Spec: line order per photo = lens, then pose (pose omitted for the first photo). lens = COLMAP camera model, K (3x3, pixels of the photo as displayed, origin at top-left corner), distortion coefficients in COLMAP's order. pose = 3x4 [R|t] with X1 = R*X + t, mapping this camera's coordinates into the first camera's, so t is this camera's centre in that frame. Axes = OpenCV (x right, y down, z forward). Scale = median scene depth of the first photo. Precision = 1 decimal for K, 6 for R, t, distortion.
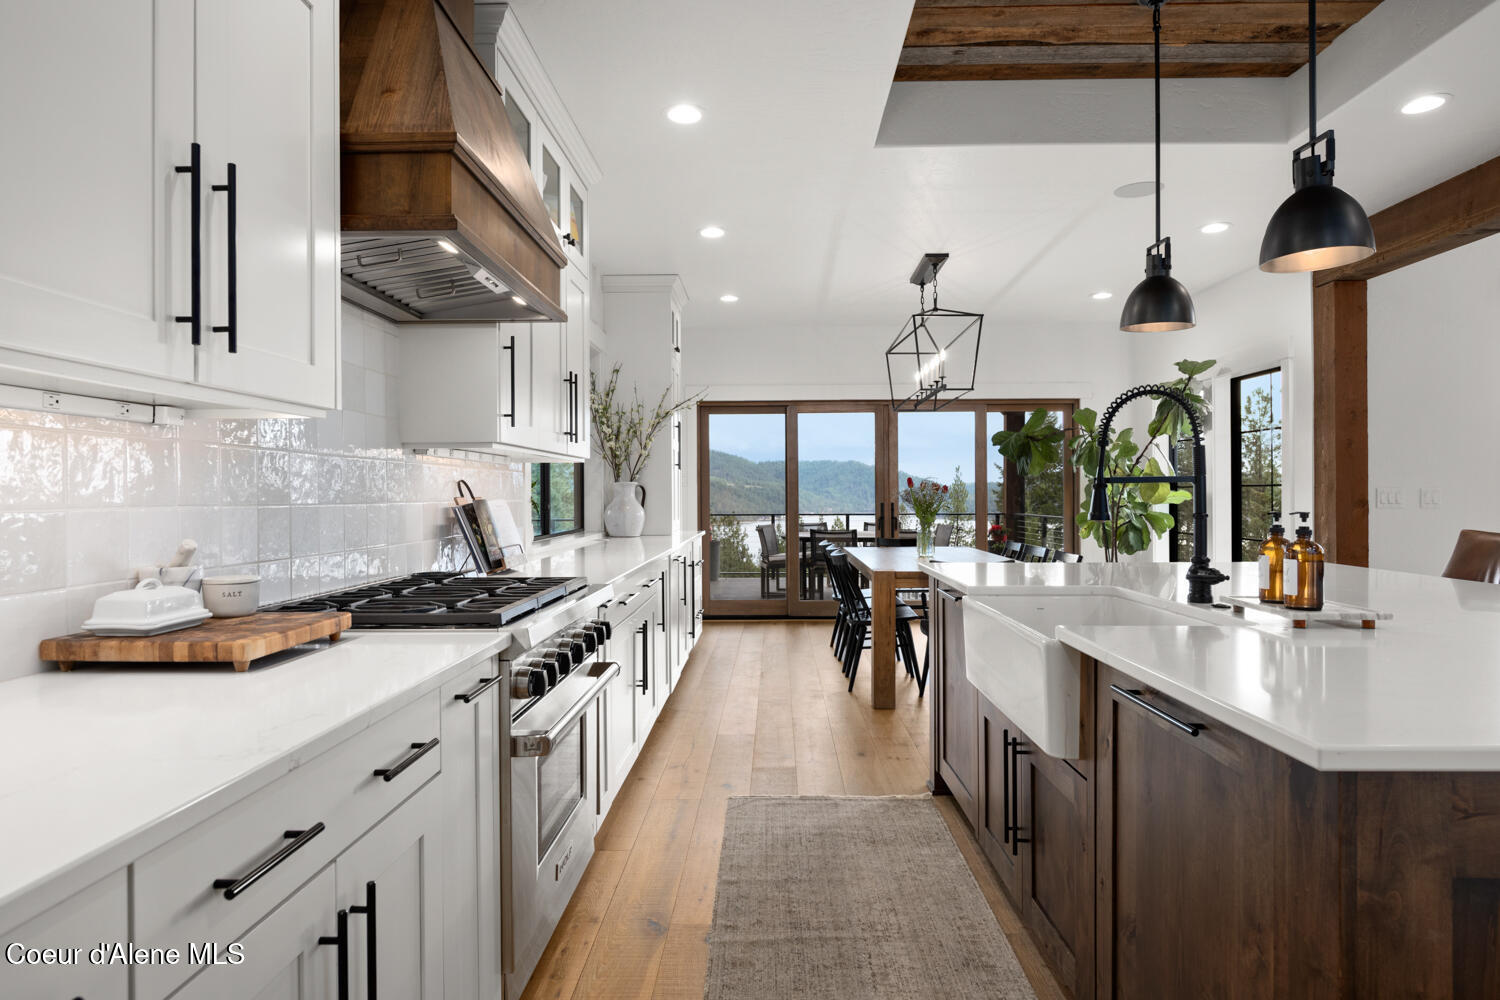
lens RADIAL K [[851.2, 0, 755.5], [0, 851.2, 494.0], [0, 0, 1]] dist [-0.002564, -0.000784]
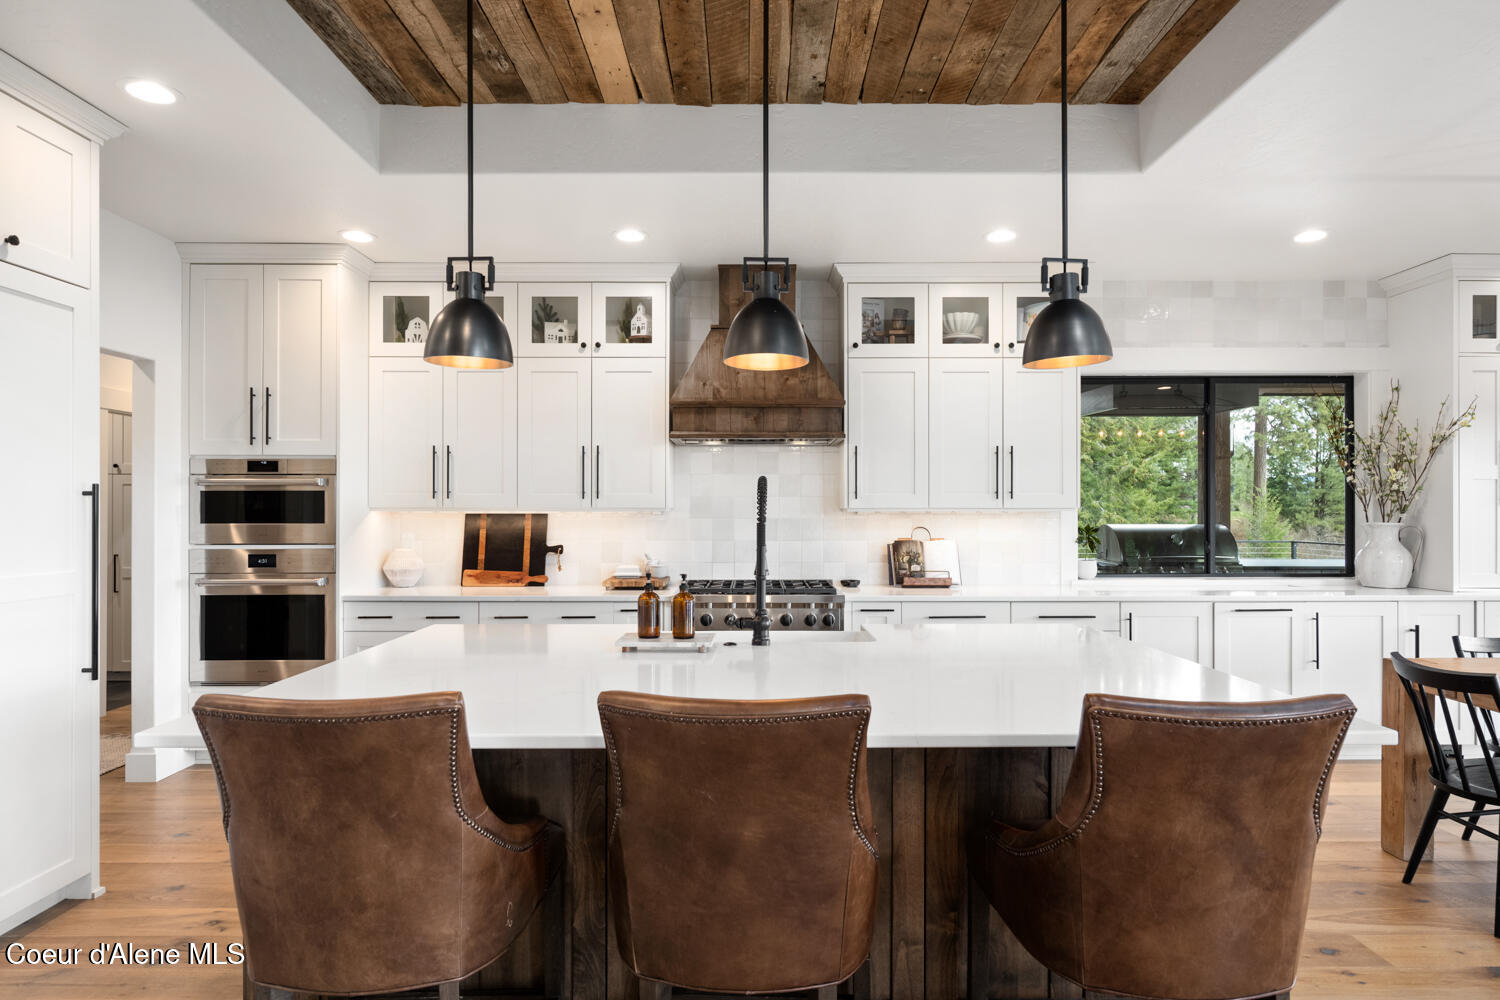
lens RADIAL K [[852.3, 0, 753.4], [0, 852.3, 508.9], [0, 0, 1]] dist [-0.001526, -0.001751]
pose [[0.024660, 0.003191, -0.999691, 1.302892], [0.000684, 0.999995, 0.003209, -0.059132], [0.999696, -0.000763, 0.024658, 0.687052]]
